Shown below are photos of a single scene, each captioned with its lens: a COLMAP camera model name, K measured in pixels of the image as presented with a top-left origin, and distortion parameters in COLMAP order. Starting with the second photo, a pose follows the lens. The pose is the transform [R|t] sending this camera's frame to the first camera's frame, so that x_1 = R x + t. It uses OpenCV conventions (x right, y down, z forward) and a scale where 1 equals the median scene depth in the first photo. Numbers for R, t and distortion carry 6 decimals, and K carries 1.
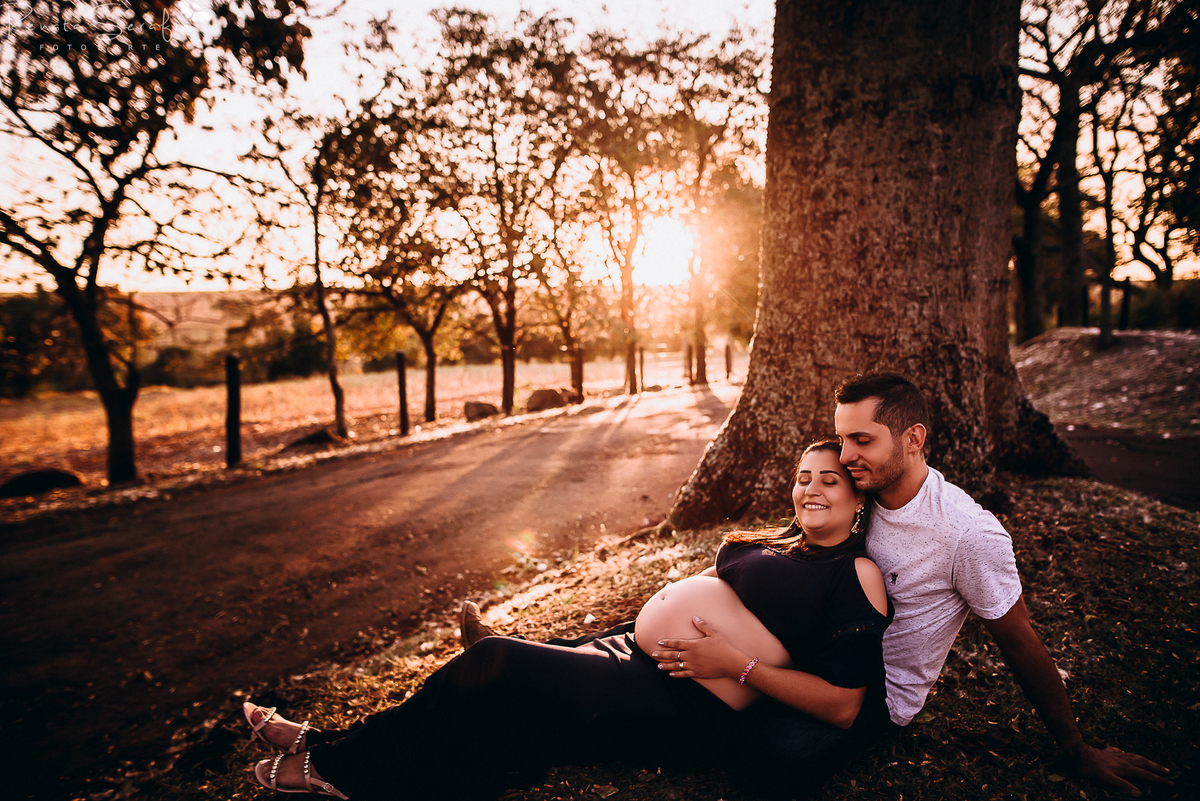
lens RADIAL K [[825.8, 0, 596.4], [0, 825.8, 397.0], [0, 0, 1]] dist [-0.050875, 0.044941]
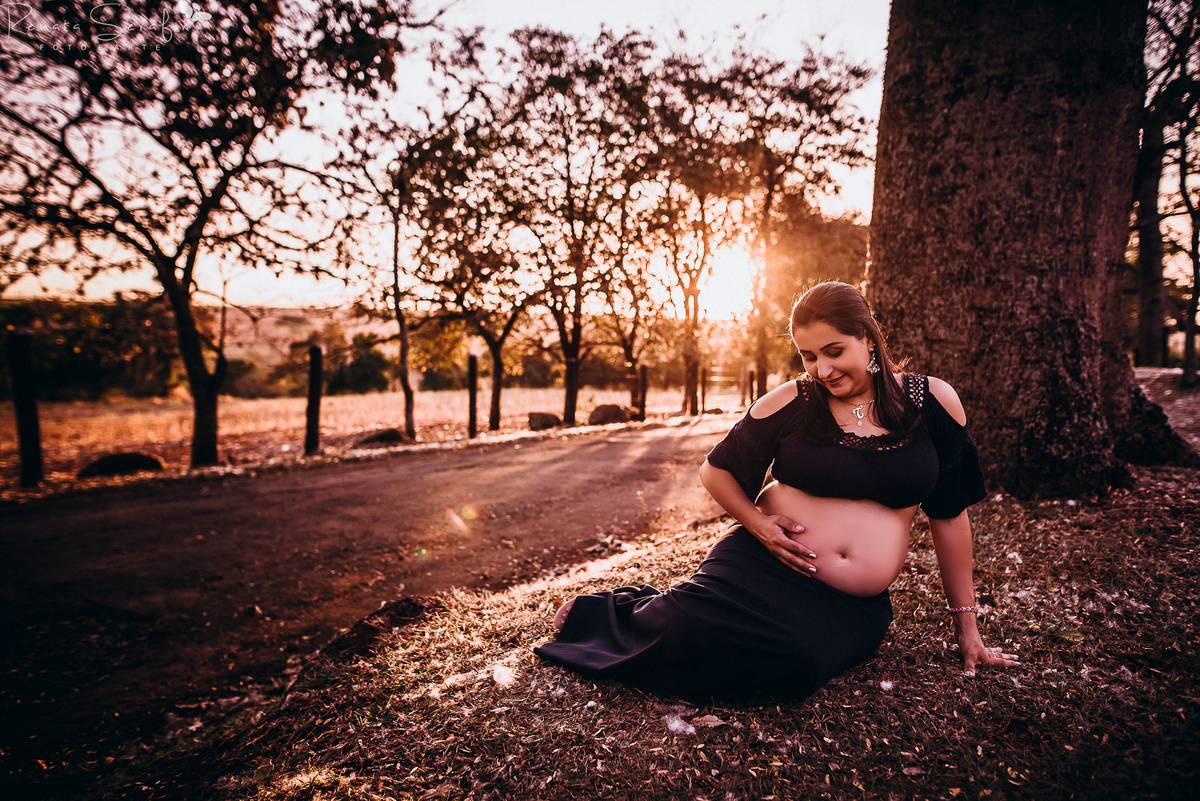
lens RADIAL K [[825.8, 0, 596.4], [0, 825.8, 397.0], [0, 0, 1]] dist [-0.050875, 0.044941]
pose [[0.997048, 0.045386, -0.061934, -0.052528], [-0.047675, 0.998214, -0.035994, 0.065685], [0.060190, 0.038841, 0.997431, -0.012880]]
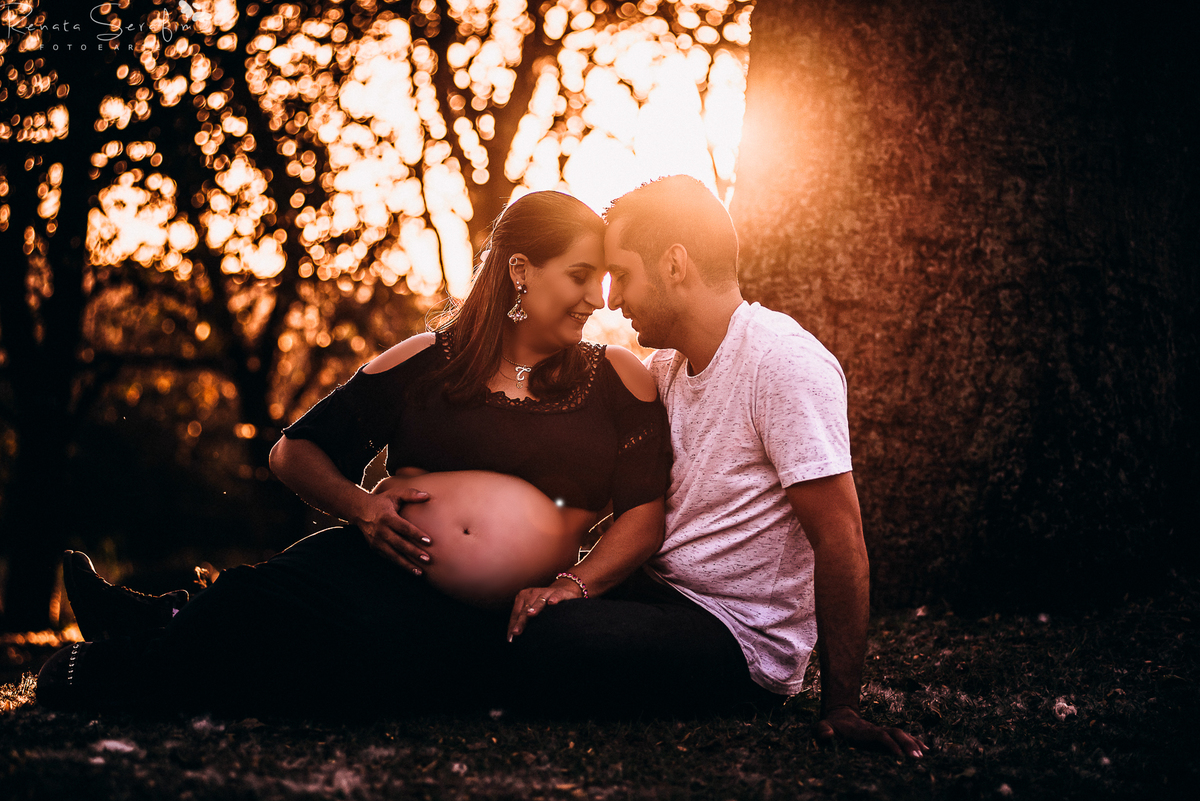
lens RADIAL K [[3449.0, 0, 600.0], [0, 3449.0, 400.5], [0, 0, 1]] dist [0.039170, 0.398985]
pose [[0.994498, 0.080567, 0.066960, 0.005245], [-0.073038, 0.991448, -0.108153, 0.184830], [-0.075101, 0.102667, 0.991877, -0.730255]]
